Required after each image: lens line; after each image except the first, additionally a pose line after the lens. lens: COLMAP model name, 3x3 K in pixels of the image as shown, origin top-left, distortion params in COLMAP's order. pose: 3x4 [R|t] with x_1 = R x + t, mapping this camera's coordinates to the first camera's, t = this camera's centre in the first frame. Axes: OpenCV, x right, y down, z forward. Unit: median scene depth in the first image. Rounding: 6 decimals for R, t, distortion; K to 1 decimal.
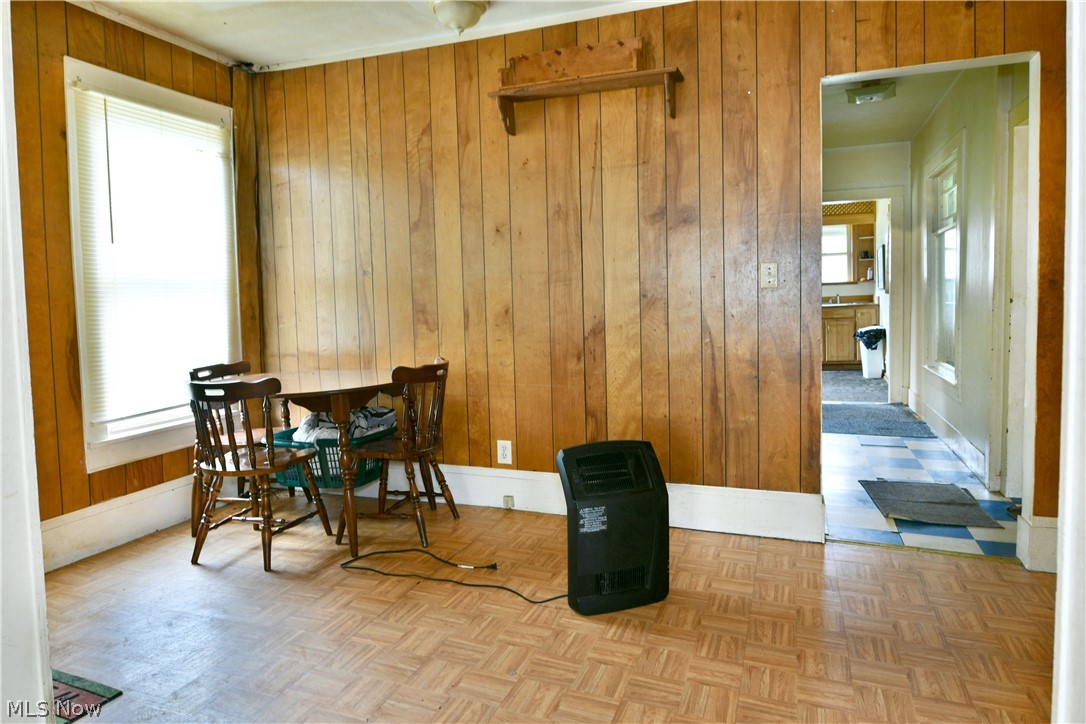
lens RADIAL K [[668.9, 0, 577.6], [0, 668.9, 332.9], [0, 0, 1]] dist [-0.010947, 0.001372]
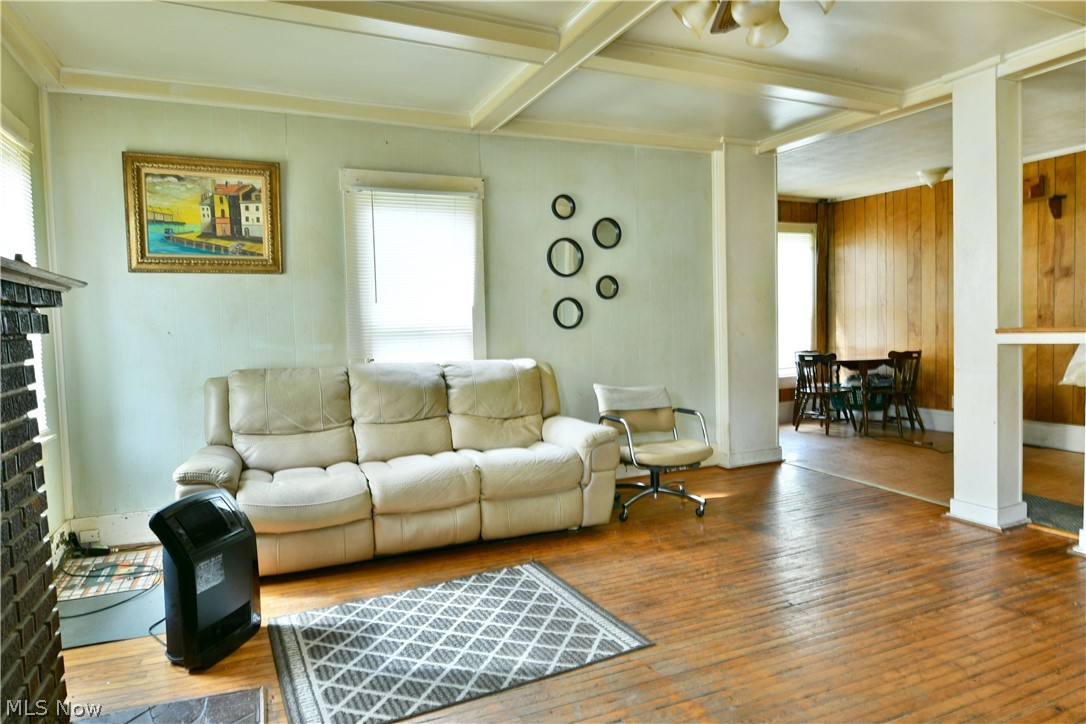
lens RADIAL K [[668.9, 0, 545.5], [0, 668.9, 362.9], [0, 0, 1]] dist [-0.010947, 0.001372]
pose [[0.680719, 0.045234, -0.731147, 0.487360], [-0.029706, 0.998975, 0.034146, 0.044554], [0.731942, -0.001524, 0.681365, -1.140683]]
